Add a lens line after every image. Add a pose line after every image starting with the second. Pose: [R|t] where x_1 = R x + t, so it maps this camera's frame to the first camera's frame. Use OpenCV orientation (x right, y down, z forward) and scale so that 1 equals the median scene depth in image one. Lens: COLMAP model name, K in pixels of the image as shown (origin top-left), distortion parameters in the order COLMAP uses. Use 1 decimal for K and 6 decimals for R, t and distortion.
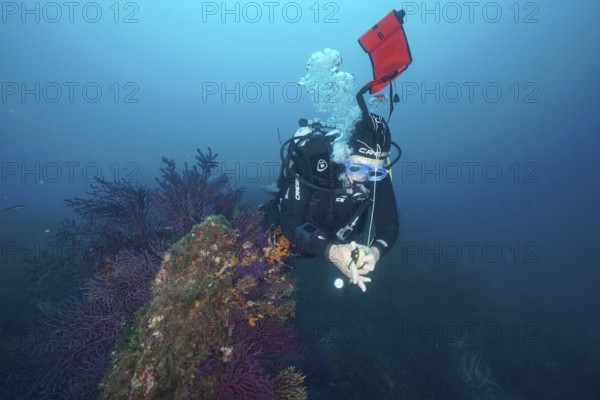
lens RADIAL K [[320.9, 0, 300.1], [0, 320.9, 199.7], [0, 0, 1]] dist [0.006903, 0.000295]
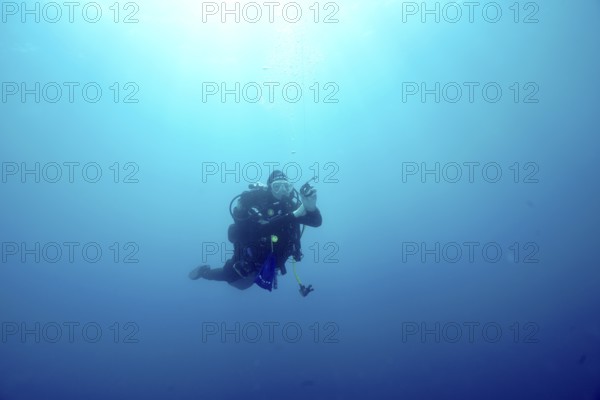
lens RADIAL K [[320.9, 0, 300.0], [0, 320.9, 199.9], [0, 0, 1]] dist [0.006903, 0.000295]
pose [[1.000000, 0.000023, -0.000237, -0.000029], [-0.000022, 0.999990, 0.004418, -0.498362], [0.000237, -0.004418, 0.999990, 0.001383]]
